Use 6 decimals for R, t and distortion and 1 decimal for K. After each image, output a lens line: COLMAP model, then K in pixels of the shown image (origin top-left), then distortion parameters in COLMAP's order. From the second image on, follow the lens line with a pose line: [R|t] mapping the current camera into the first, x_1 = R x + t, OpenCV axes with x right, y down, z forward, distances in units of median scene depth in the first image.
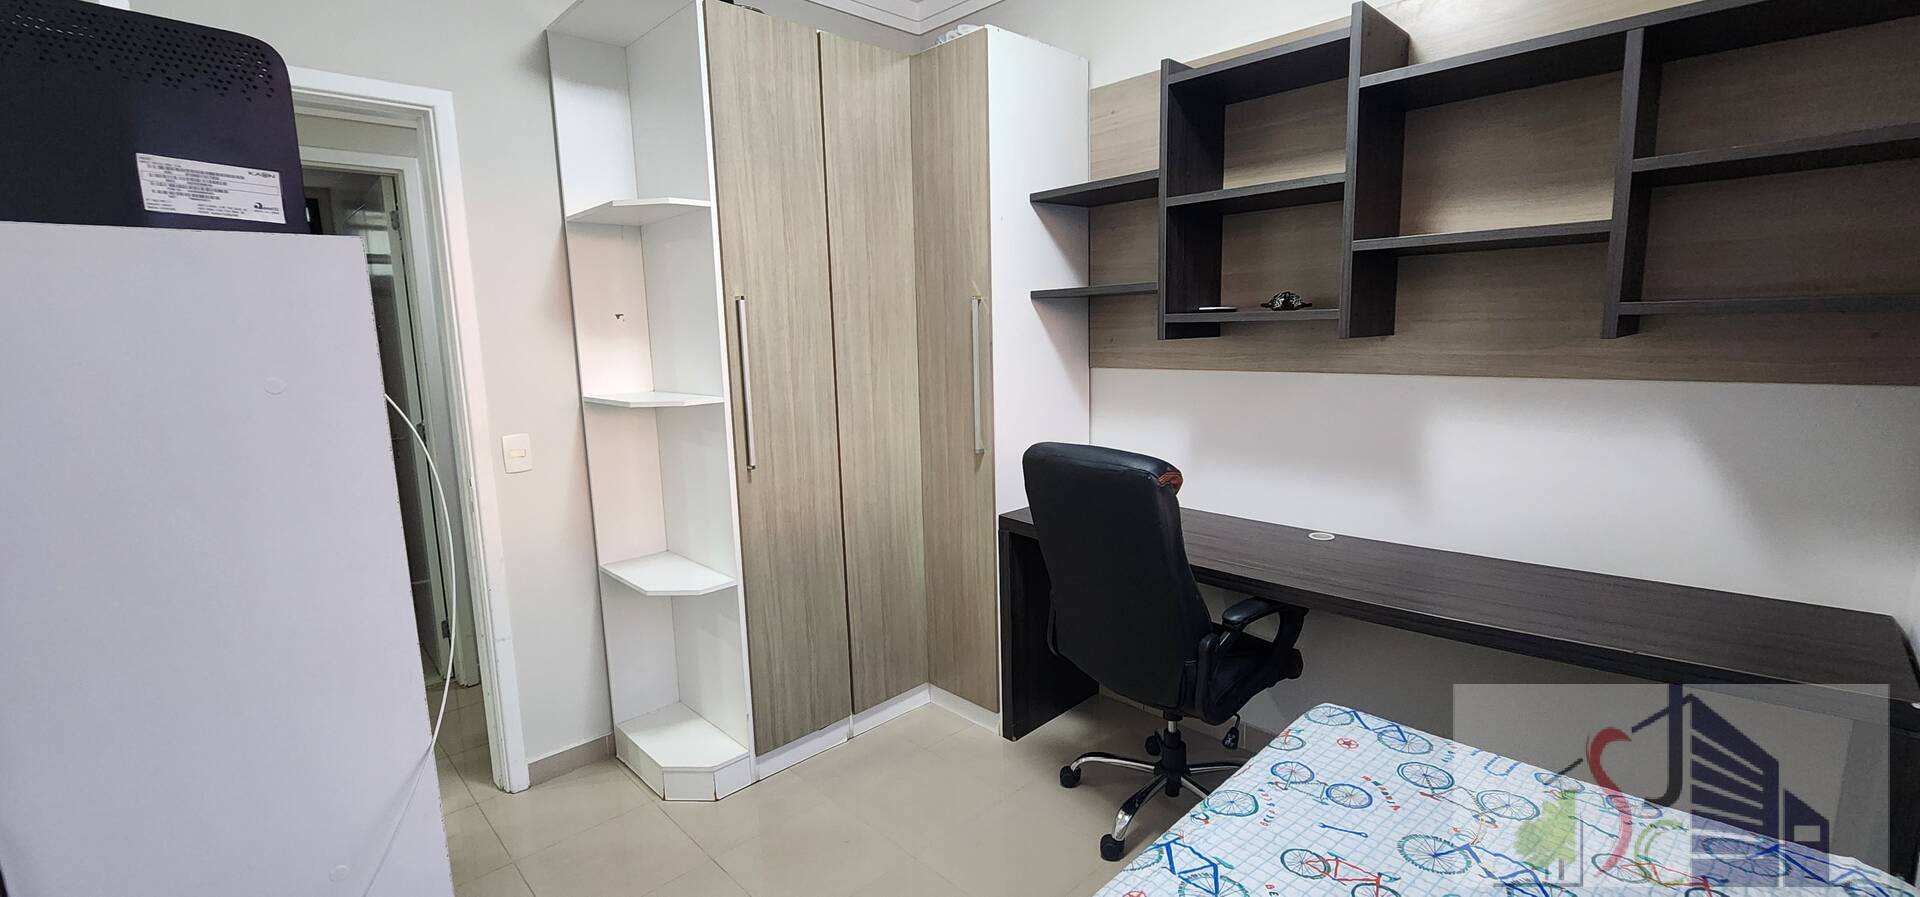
lens RADIAL K [[801.3, 0, 951.7], [0, 801.3, 443.8], [0, 0, 1]] dist [0.000683, 0.000033]
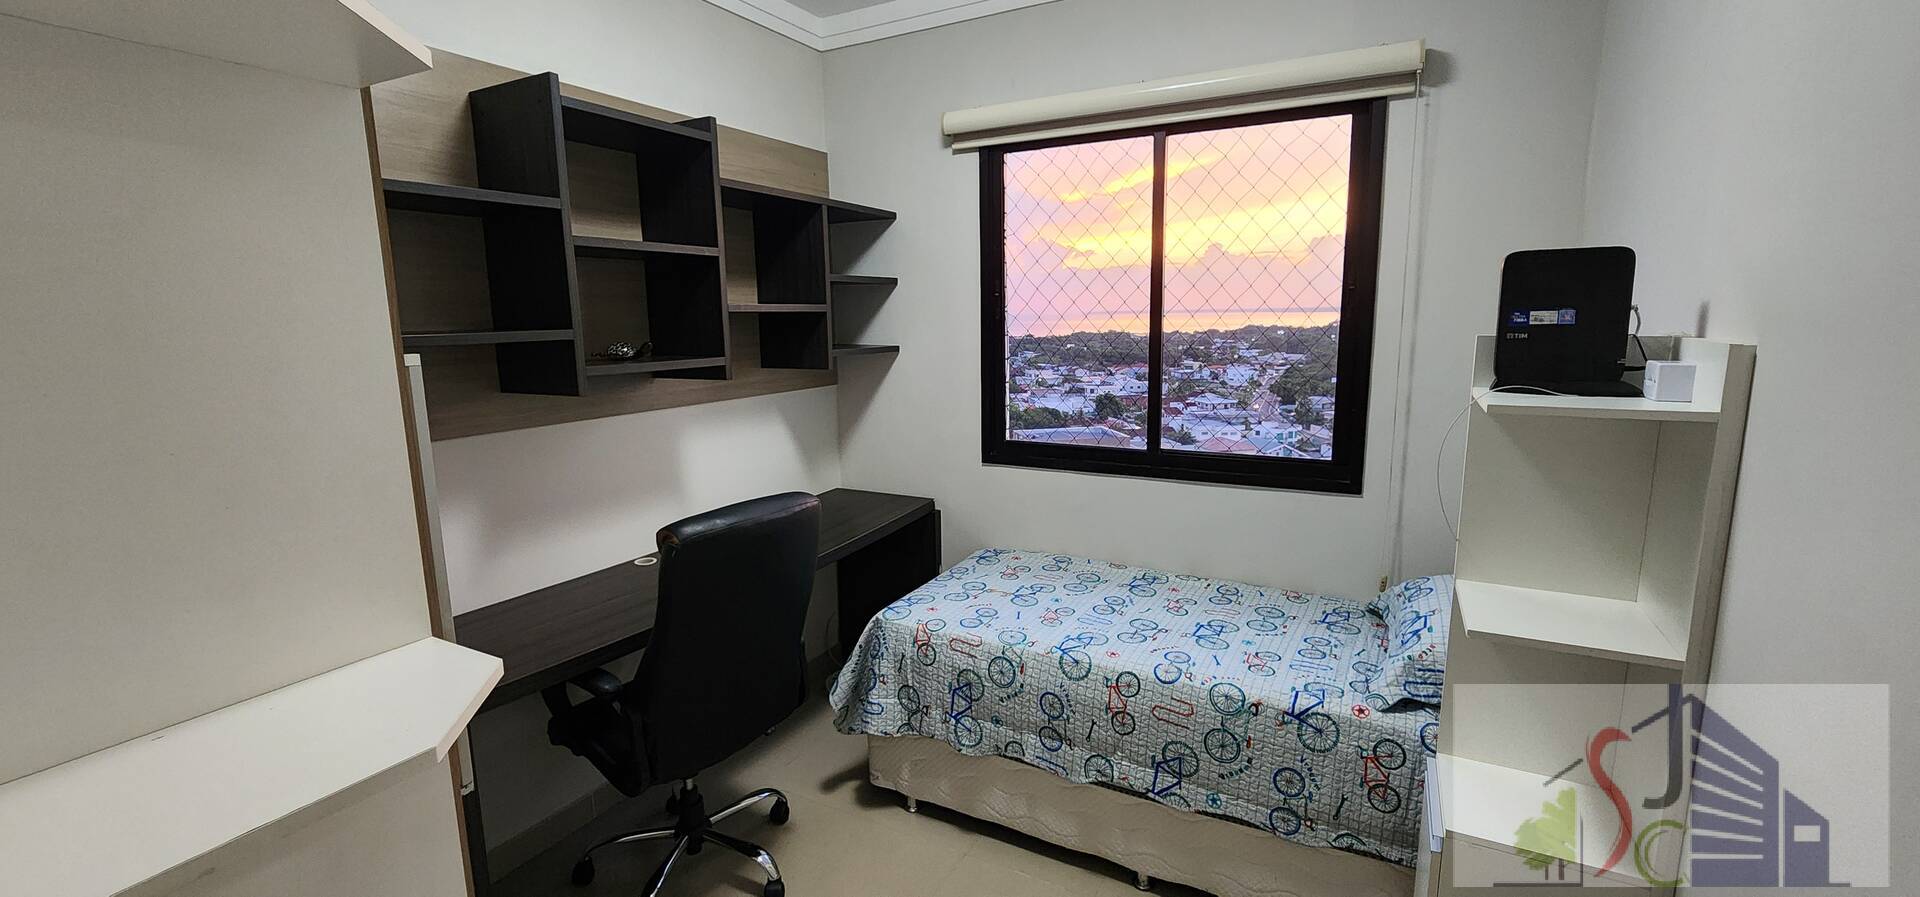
lens RADIAL K [[801.3, 0, 951.7], [0, 801.3, 443.8], [0, 0, 1]] dist [0.000683, 0.000033]
pose [[-0.310771, -0.119536, 0.942938, -0.855880], [0.168494, 0.969420, 0.178424, -0.206778], [-0.935431, 0.214328, -0.281127, 1.093209]]
